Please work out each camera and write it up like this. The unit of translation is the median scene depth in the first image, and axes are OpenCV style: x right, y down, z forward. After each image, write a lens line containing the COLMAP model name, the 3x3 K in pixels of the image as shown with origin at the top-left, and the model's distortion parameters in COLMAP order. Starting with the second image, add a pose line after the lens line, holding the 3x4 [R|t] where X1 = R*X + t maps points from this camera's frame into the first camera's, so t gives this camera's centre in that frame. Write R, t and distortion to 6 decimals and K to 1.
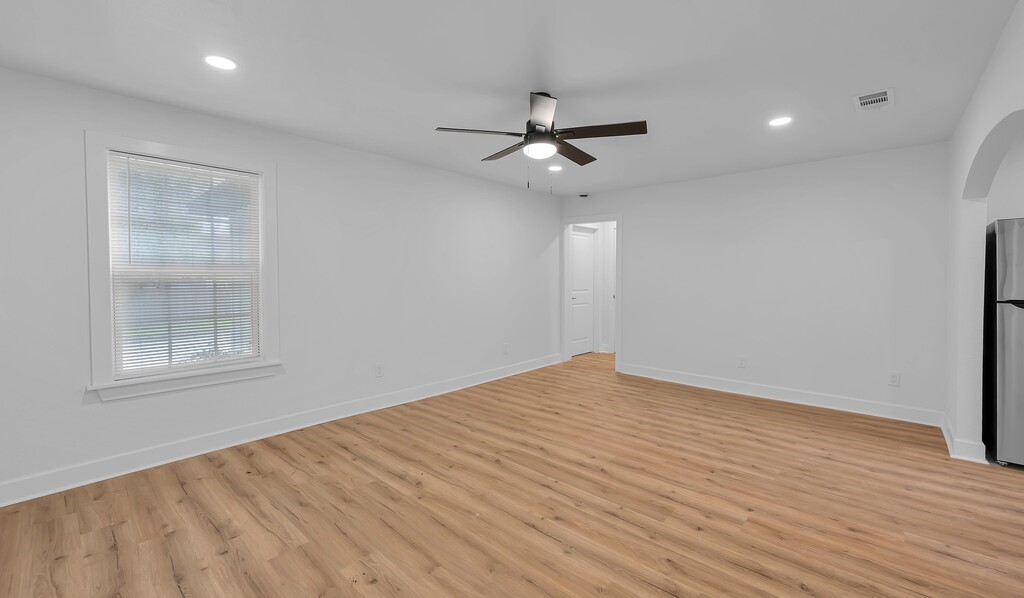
lens RADIAL K [[418.6, 0, 518.3], [0, 418.6, 283.0], [0, 0, 1]] dist [-0.000890, 0.000007]
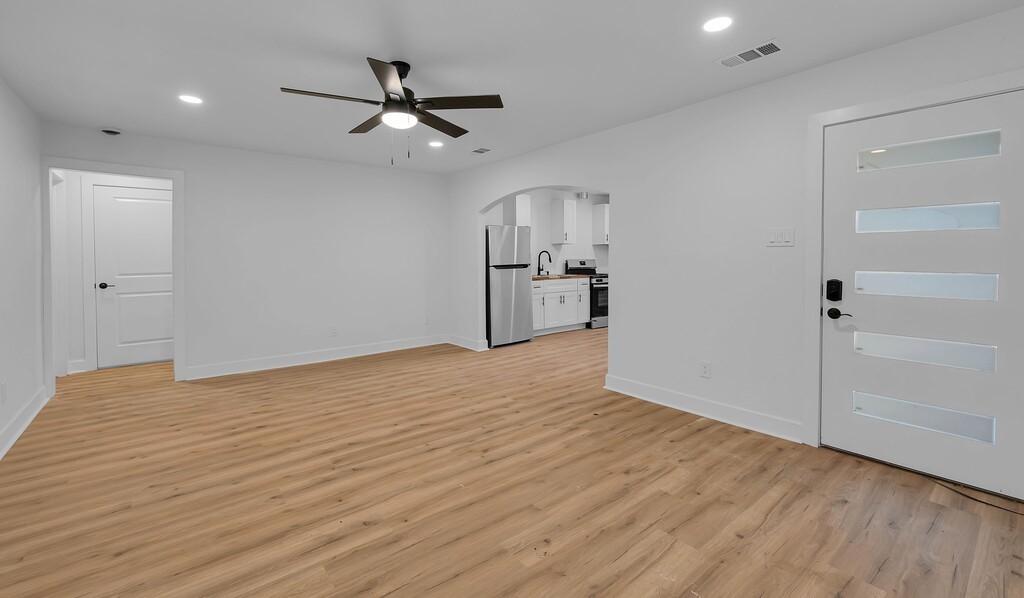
lens RADIAL K [[418.6, 0, 518.3], [0, 418.6, 283.0], [0, 0, 1]] dist [-0.000890, 0.000007]
pose [[0.168683, -0.057133, 0.984013, -0.815054], [0.020329, 0.998308, 0.054479, 0.012980], [-0.985461, 0.010814, 0.169559, 0.542080]]
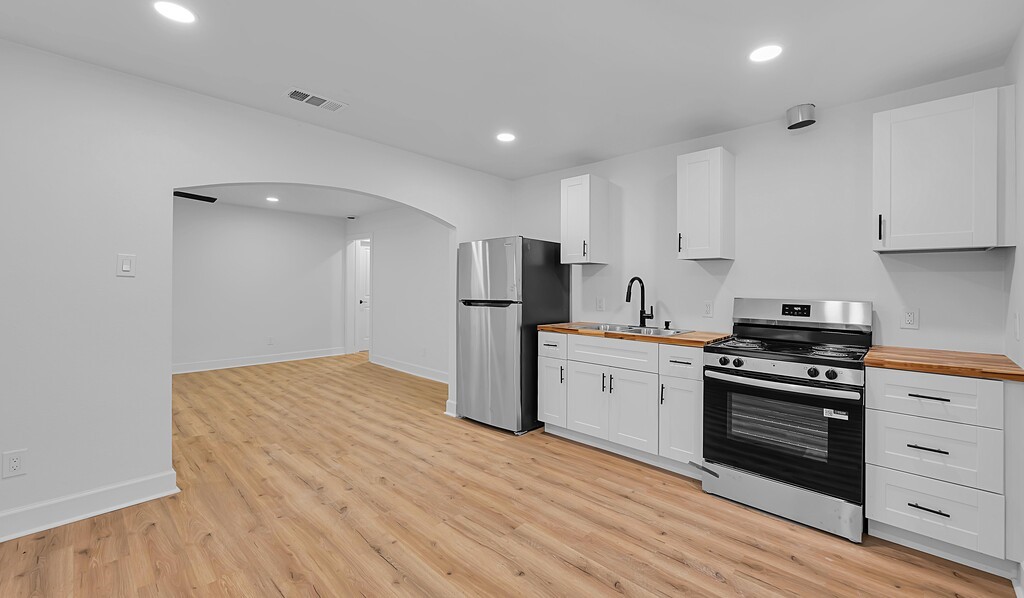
lens RADIAL K [[418.6, 0, 518.3], [0, 418.6, 283.0], [0, 0, 1]] dist [-0.000890, 0.000007]
pose [[0.999385, 0.007063, -0.034354, 1.474889], [-0.007601, 0.999850, -0.015543, -0.002190], [0.034239, 0.015795, 0.999289, -0.451965]]
